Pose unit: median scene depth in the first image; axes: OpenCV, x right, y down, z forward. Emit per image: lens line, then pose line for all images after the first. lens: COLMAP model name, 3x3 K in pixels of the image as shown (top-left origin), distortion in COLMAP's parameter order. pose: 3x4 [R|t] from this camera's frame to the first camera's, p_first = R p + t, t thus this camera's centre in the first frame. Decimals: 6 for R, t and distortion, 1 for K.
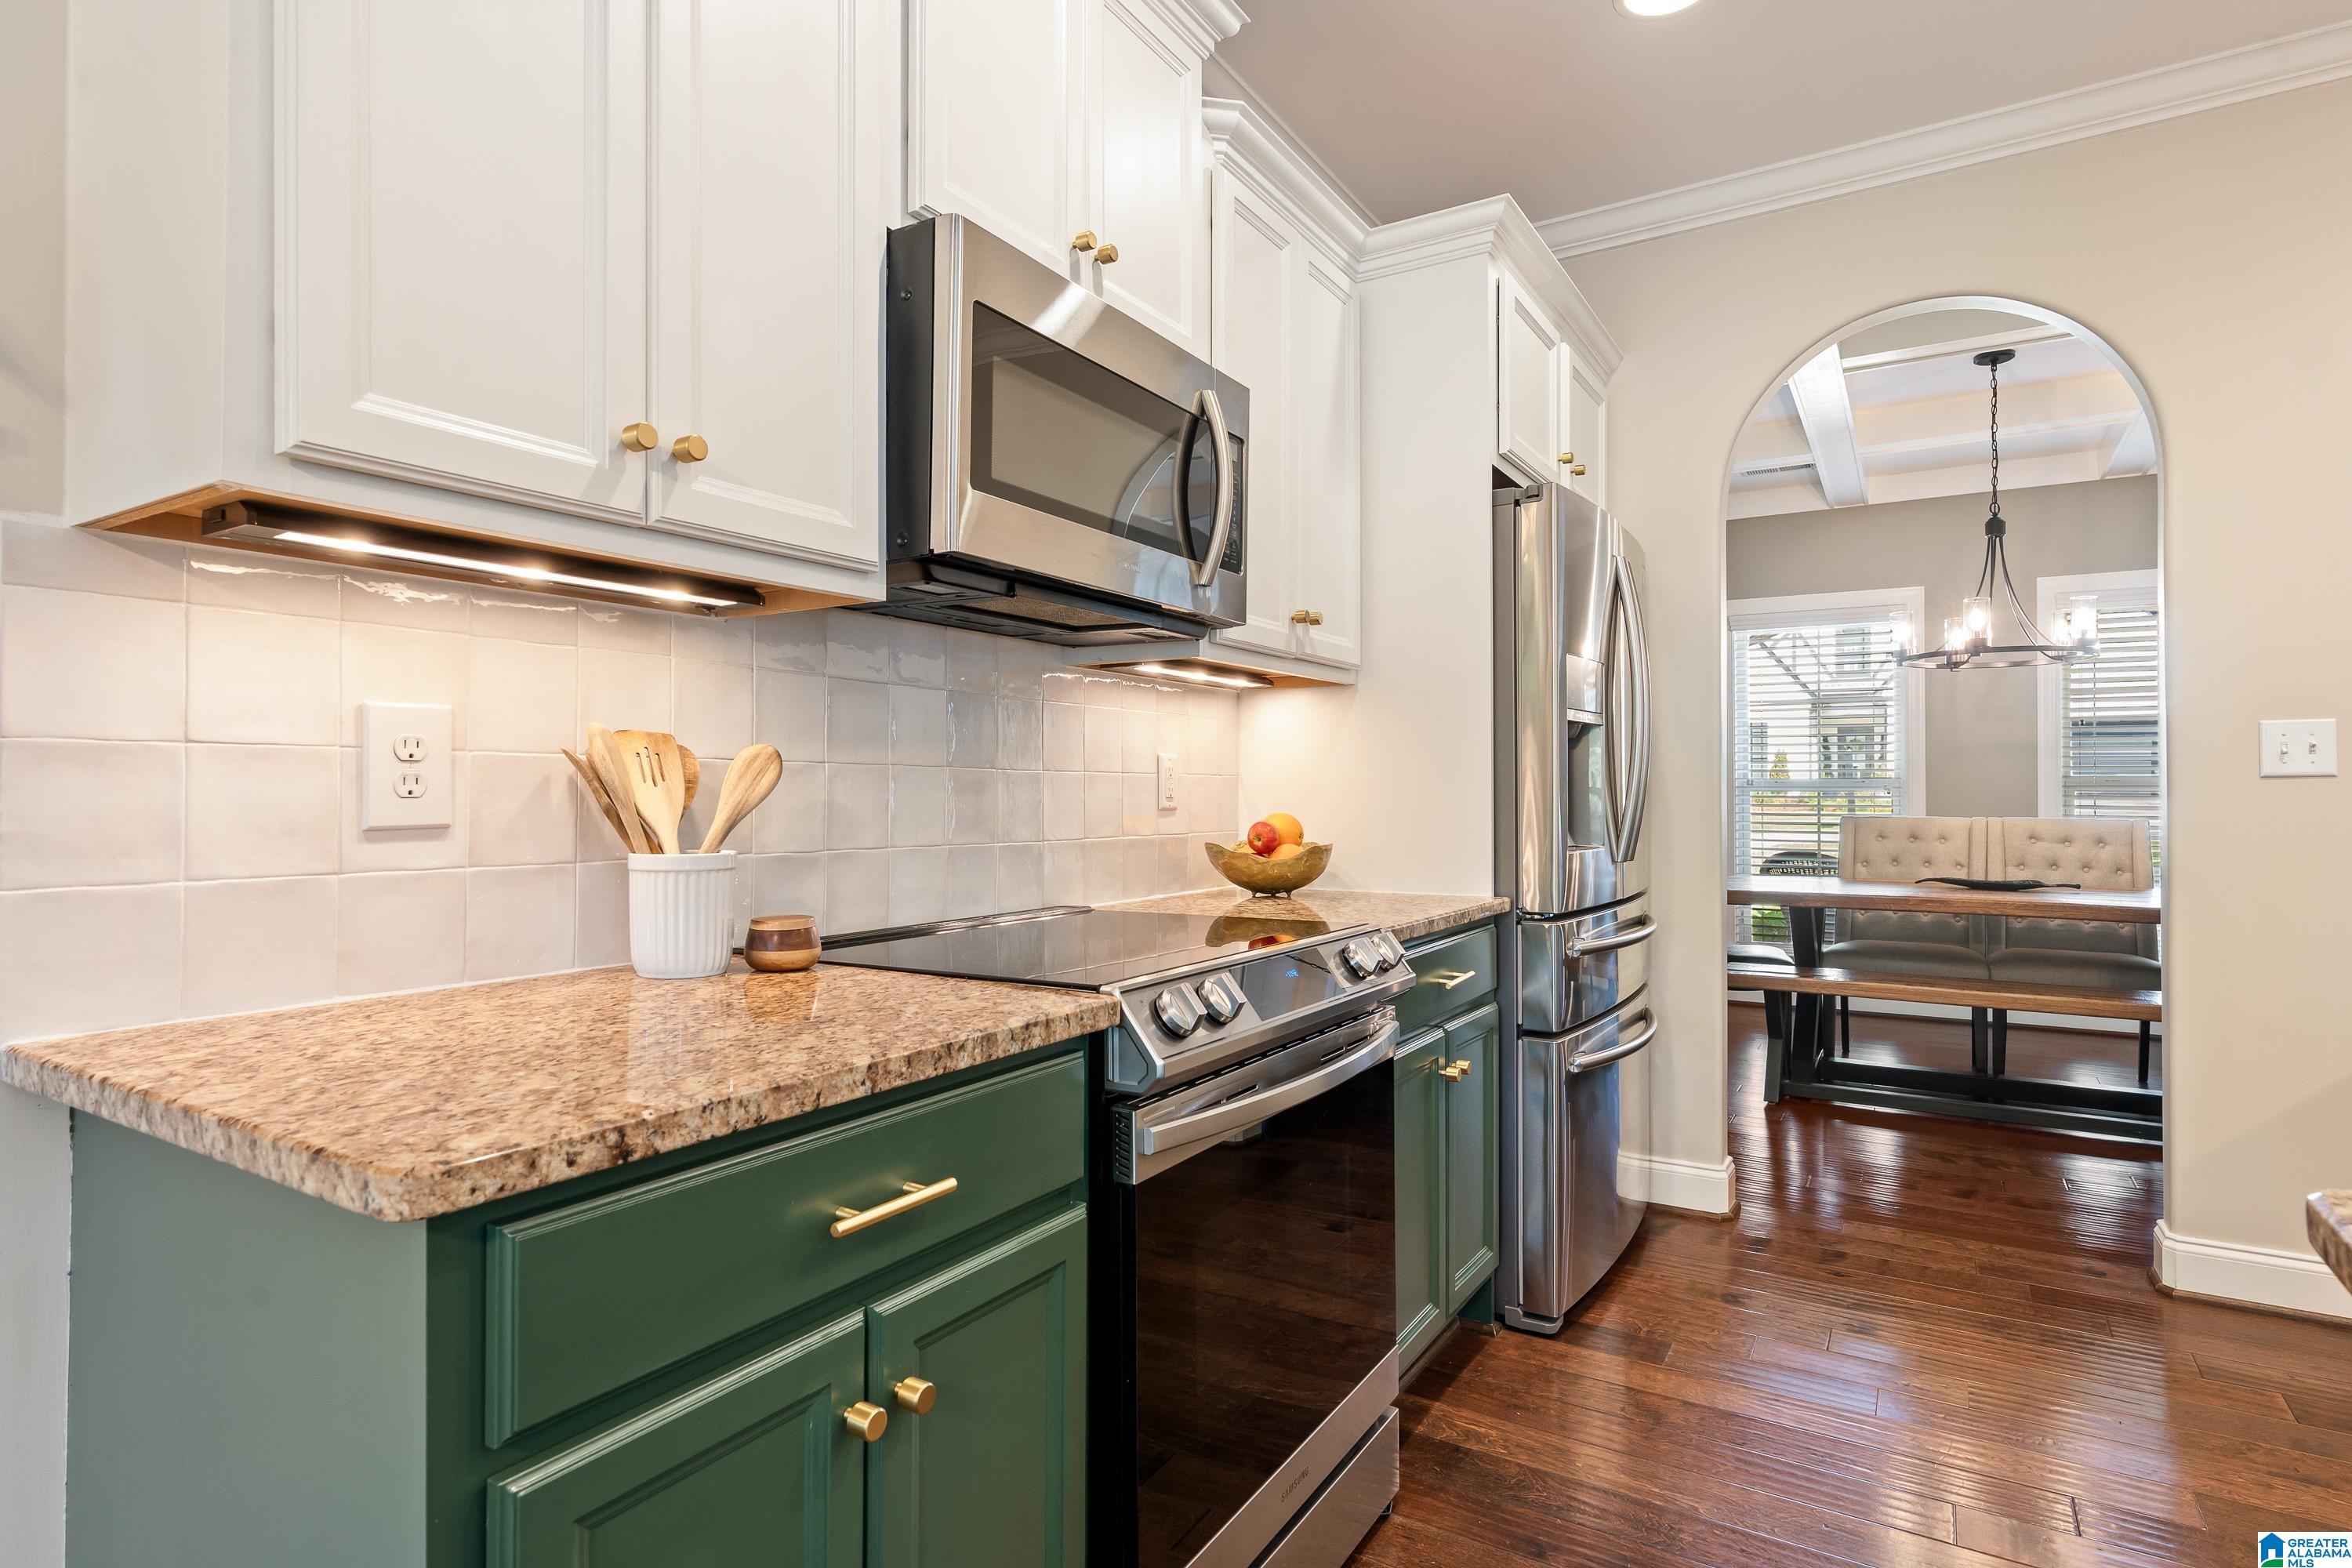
lens RADIAL K [[1225.5, 0, 1166.2], [0, 1225.5, 776.0], [0, 0, 1]] dist [0.000237, -0.000833]
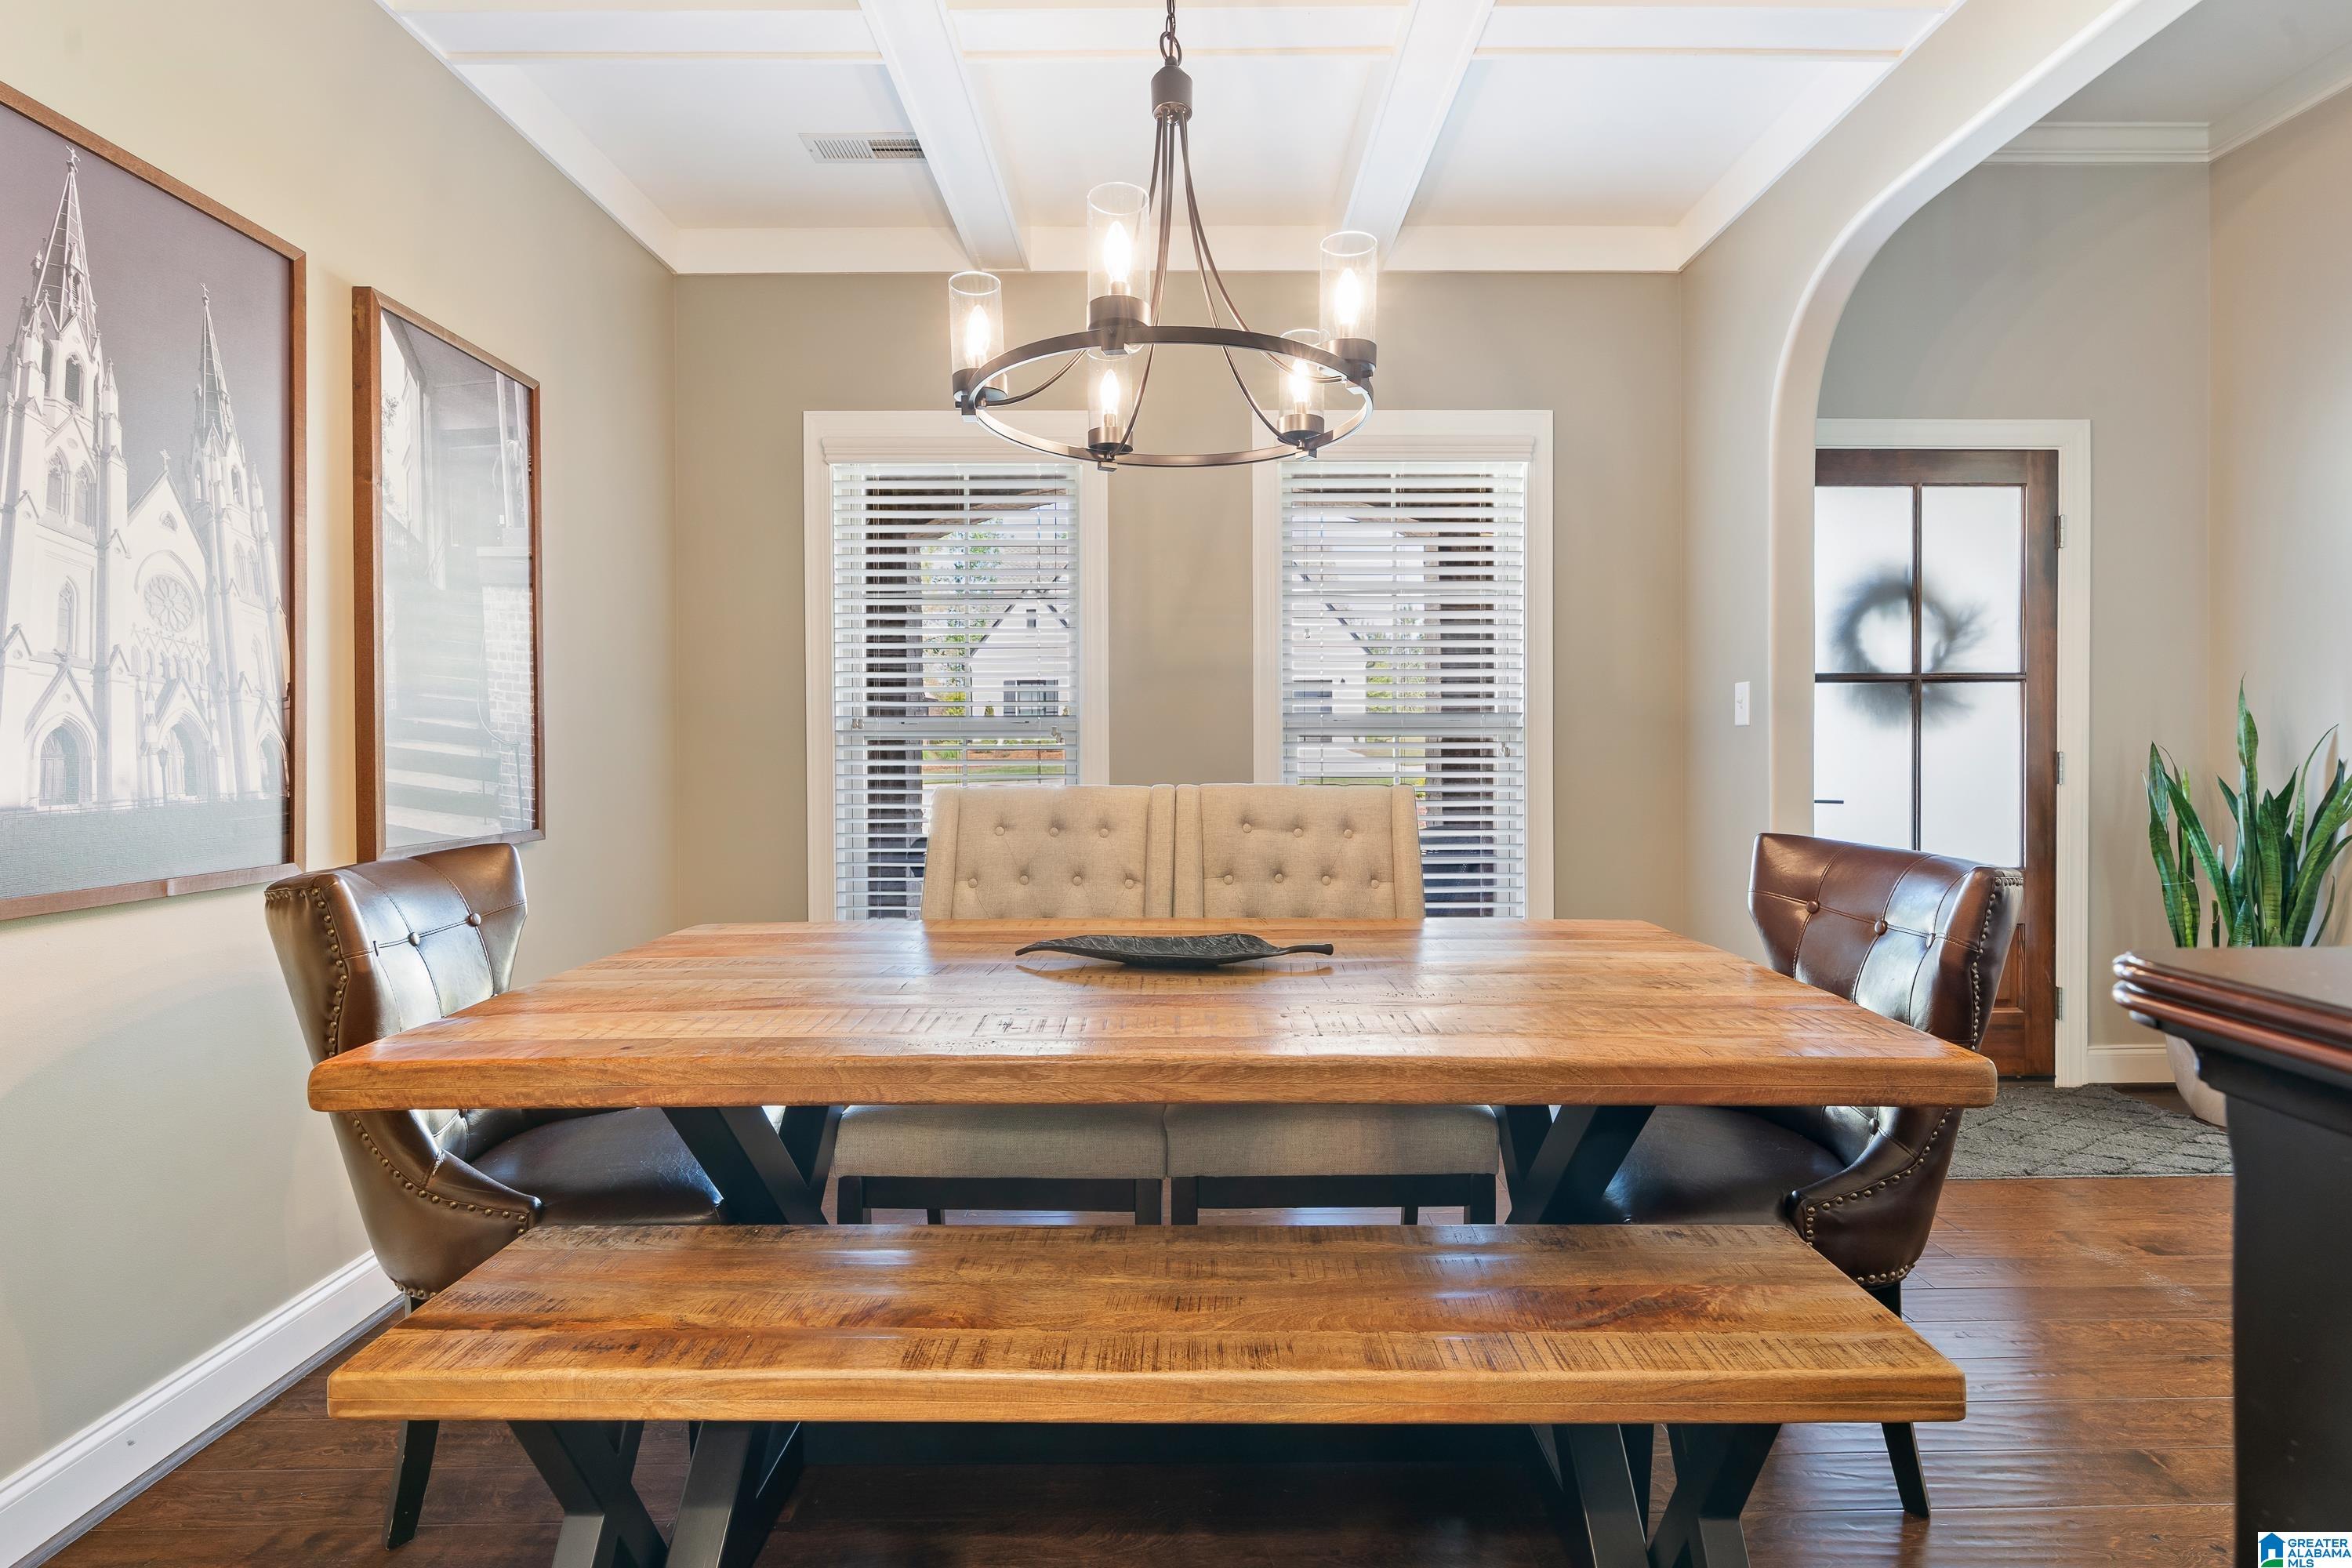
lens RADIAL K [[1074.4, 0, 1182.1], [0, 1074.4, 759.5], [0, 0, 1]] dist [-0.002590, 0.002226]
pose [[0.852632, -0.009067, 0.522434, 0.437610], [-0.002519, 0.999766, 0.021463, 0.012872], [-0.522506, -0.019616, 0.852410, 0.614005]]
